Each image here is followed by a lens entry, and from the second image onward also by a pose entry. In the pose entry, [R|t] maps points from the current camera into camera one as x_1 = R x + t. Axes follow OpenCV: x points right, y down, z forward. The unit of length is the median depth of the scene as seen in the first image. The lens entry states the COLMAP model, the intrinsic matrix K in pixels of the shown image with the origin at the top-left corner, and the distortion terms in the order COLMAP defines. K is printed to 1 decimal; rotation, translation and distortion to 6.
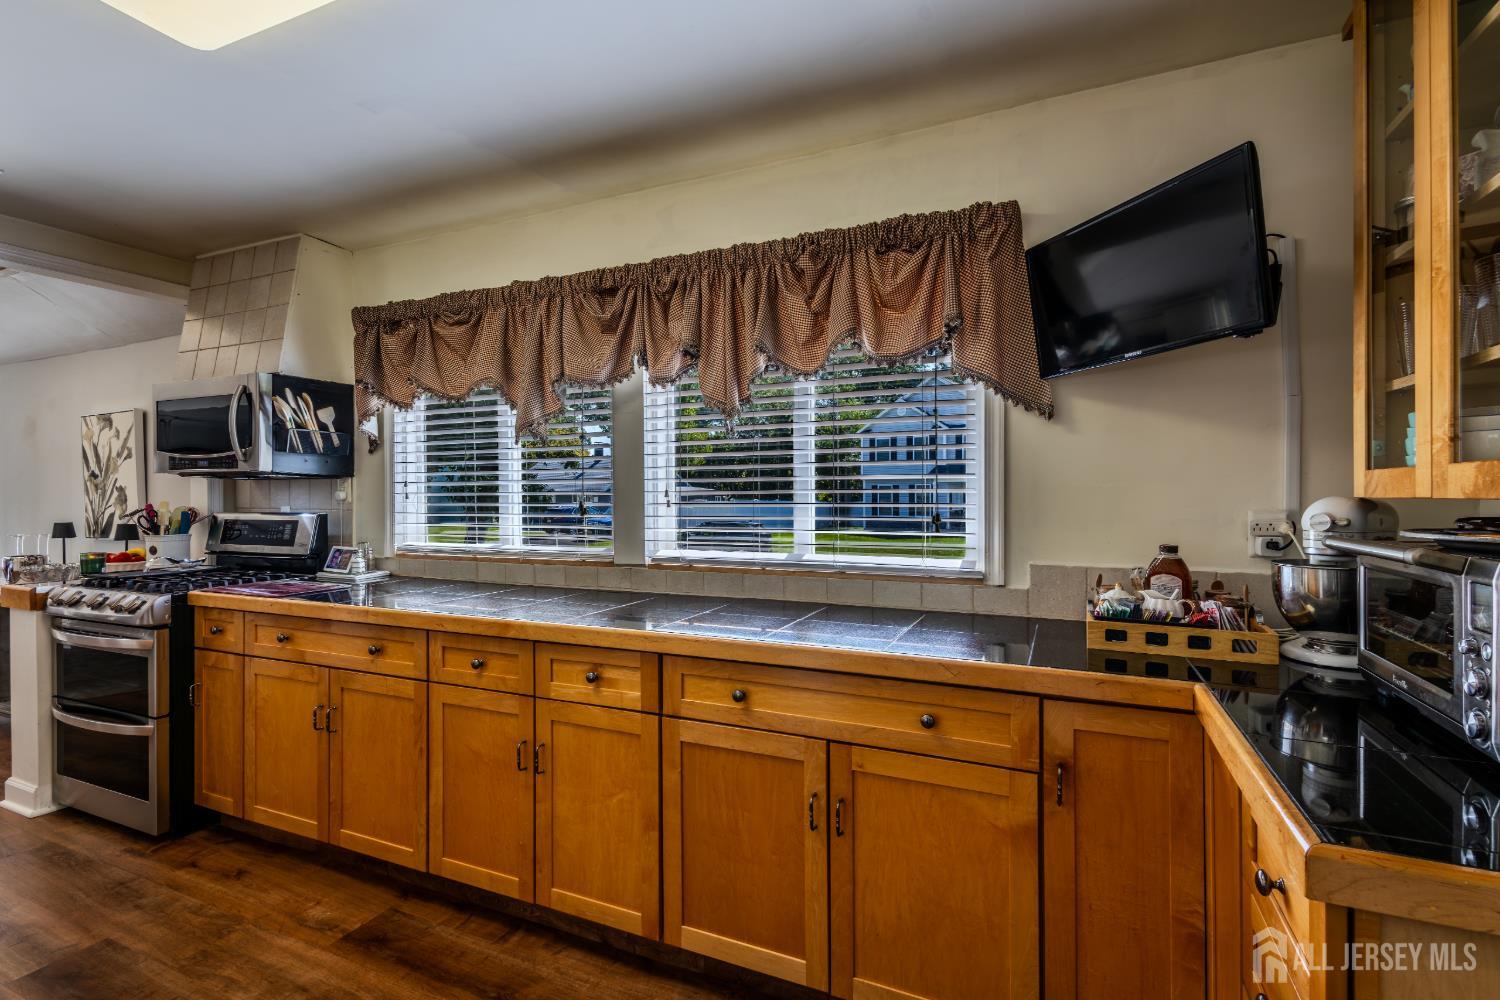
lens RADIAL K [[691.5, 0, 739.6], [0, 691.5, 499.6], [0, 0, 1]] dist [0.013824, -0.004671]
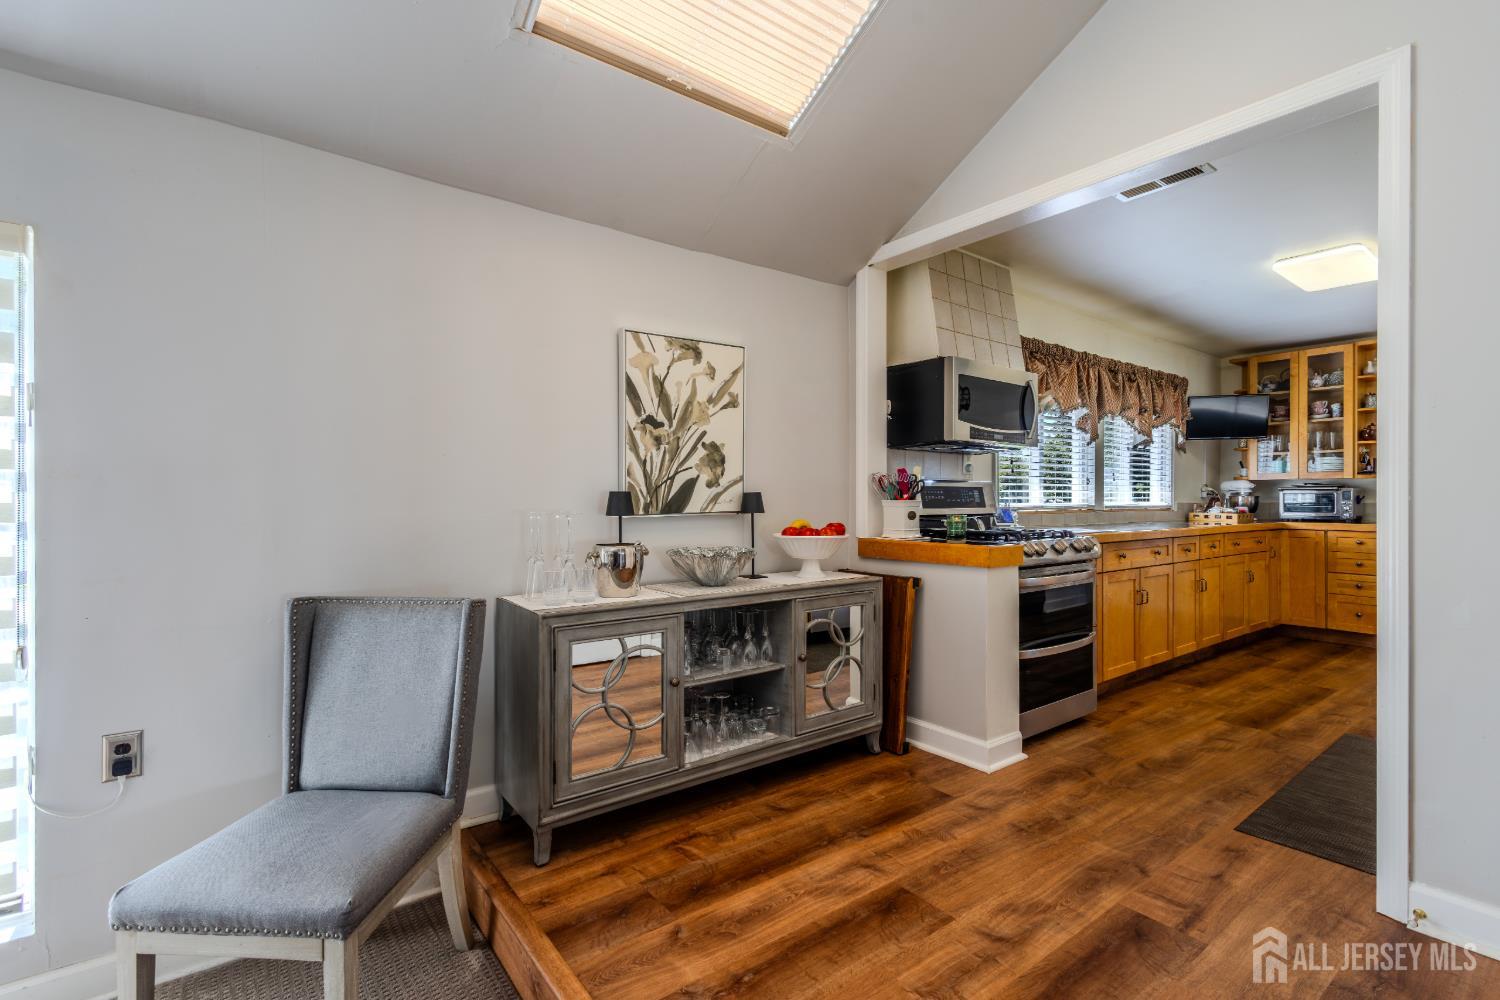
lens RADIAL K [[691.5, 0, 742.5], [0, 691.5, 497.4], [0, 0, 1]] dist [0.013824, -0.004671]
pose [[0.474046, 0.002652, 0.880496, -2.600676], [-0.000623, 0.999996, -0.002677, 0.070874], [-0.880500, 0.000720, 0.474046, 1.056751]]
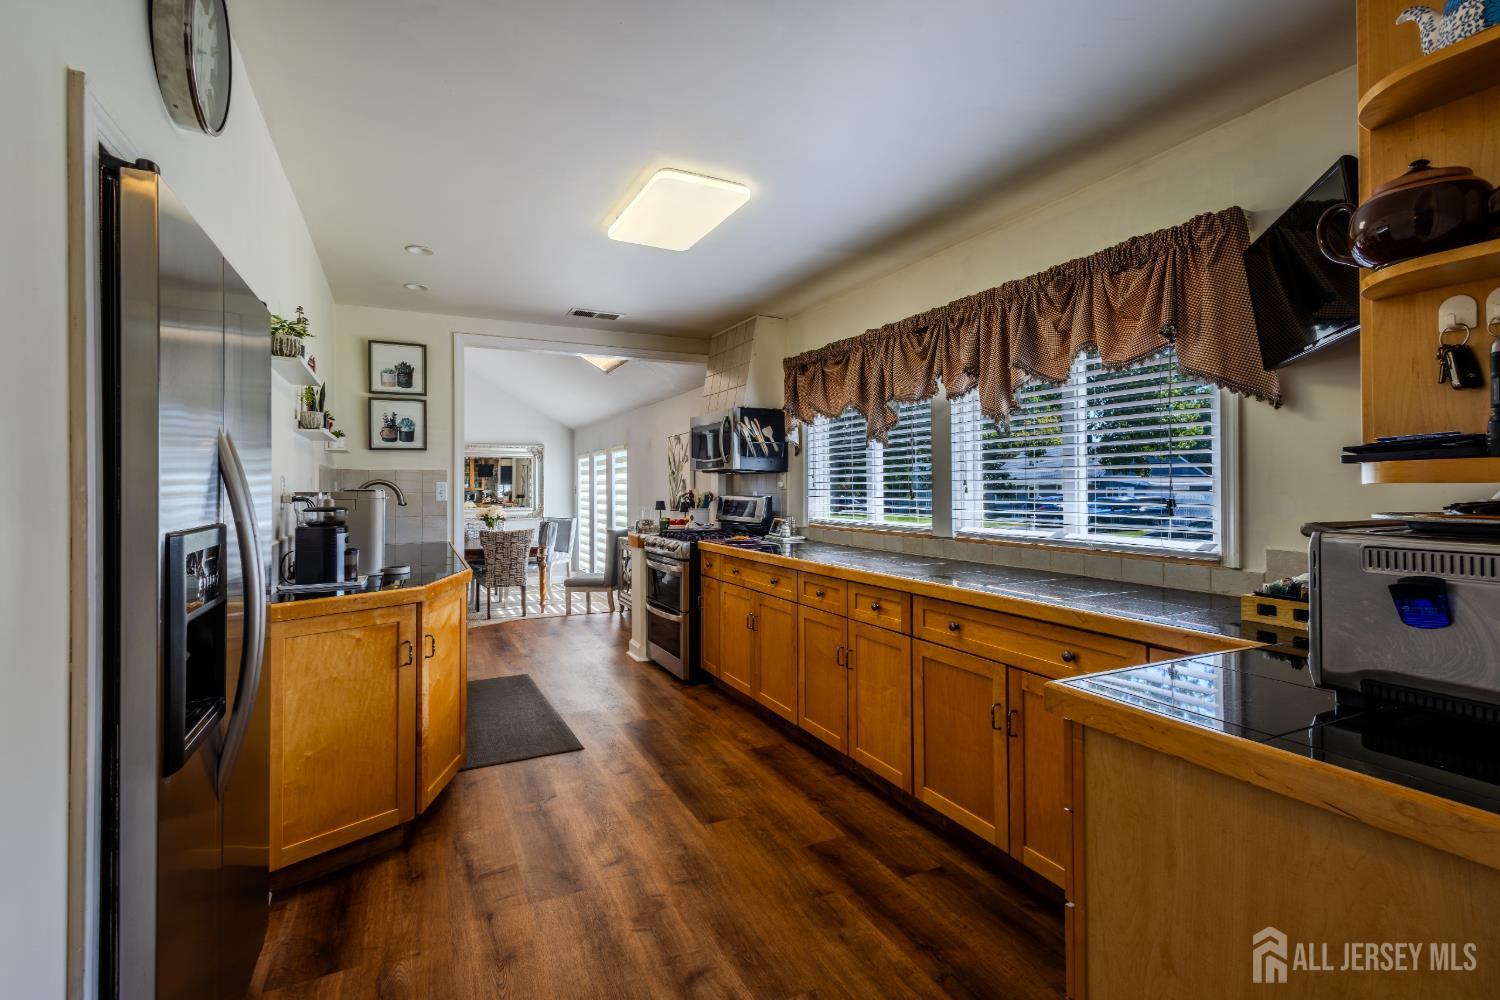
lens RADIAL K [[691.5, 0, 729.1], [0, 691.5, 475.5], [0, 0, 1]] dist [0.013824, -0.004671]
pose [[0.757776, -0.011341, -0.652416, 0.419744], [-0.000236, 0.999844, -0.017655, 0.002211], [0.652515, 0.013532, 0.757655, -0.263560]]
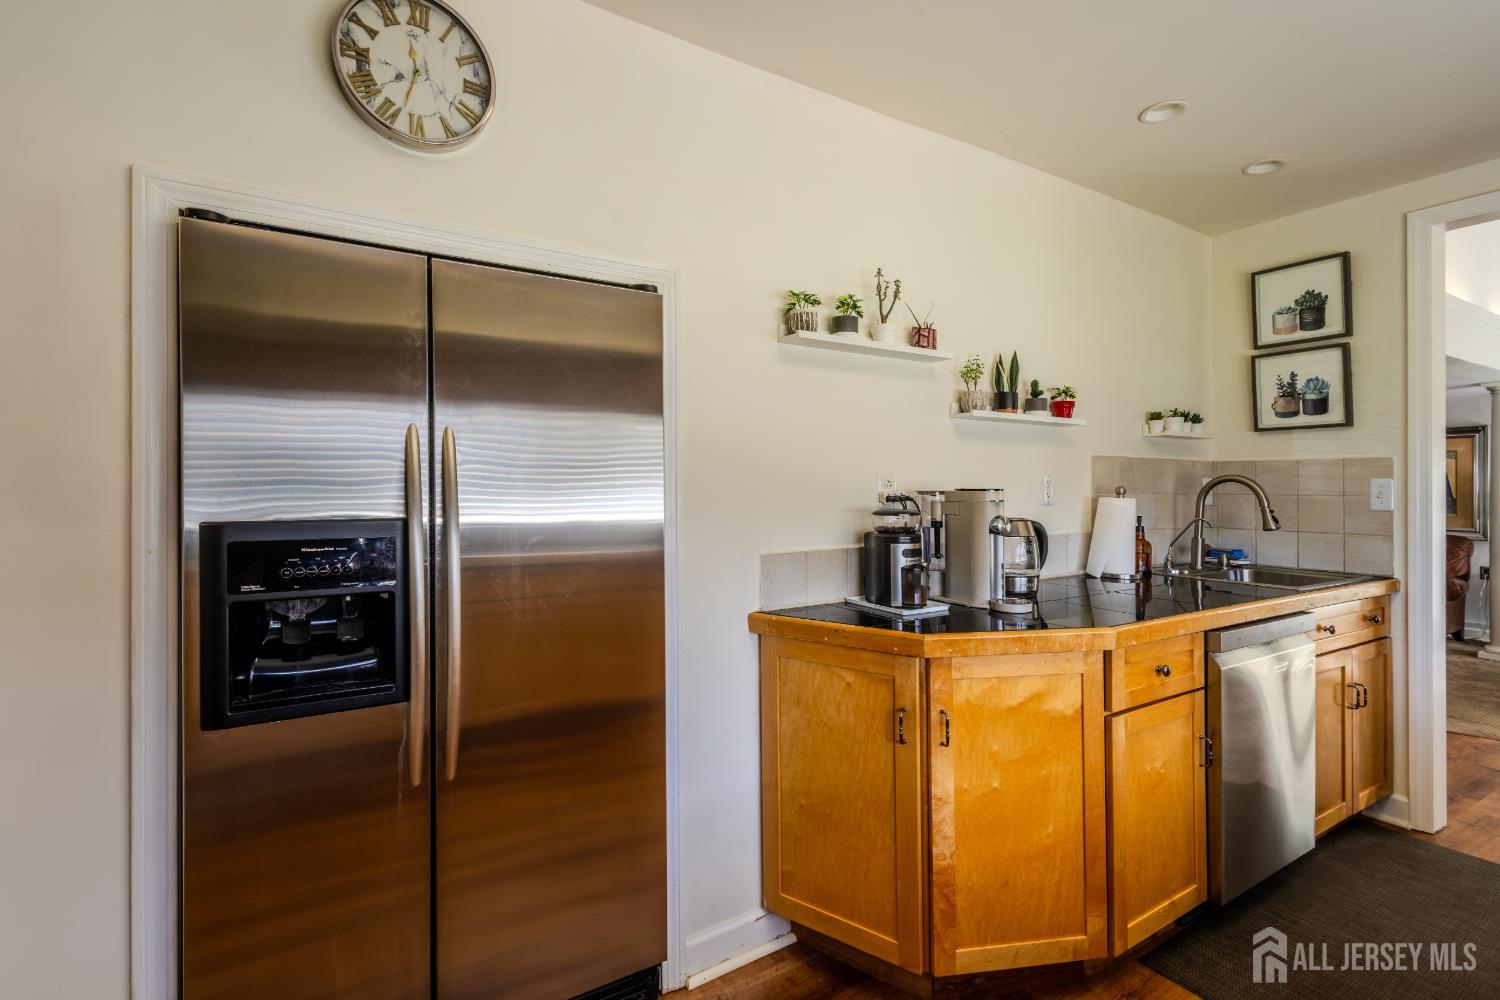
lens RADIAL K [[691.5, 0, 755.4], [0, 691.5, 486.9], [0, 0, 1]] dist [0.013824, -0.004671]
pose [[-0.559295, 0.001735, -0.828967, 0.052084], [-0.005306, 0.999970, 0.005672, -0.000453], [0.828952, 0.007571, -0.559269, 0.485893]]
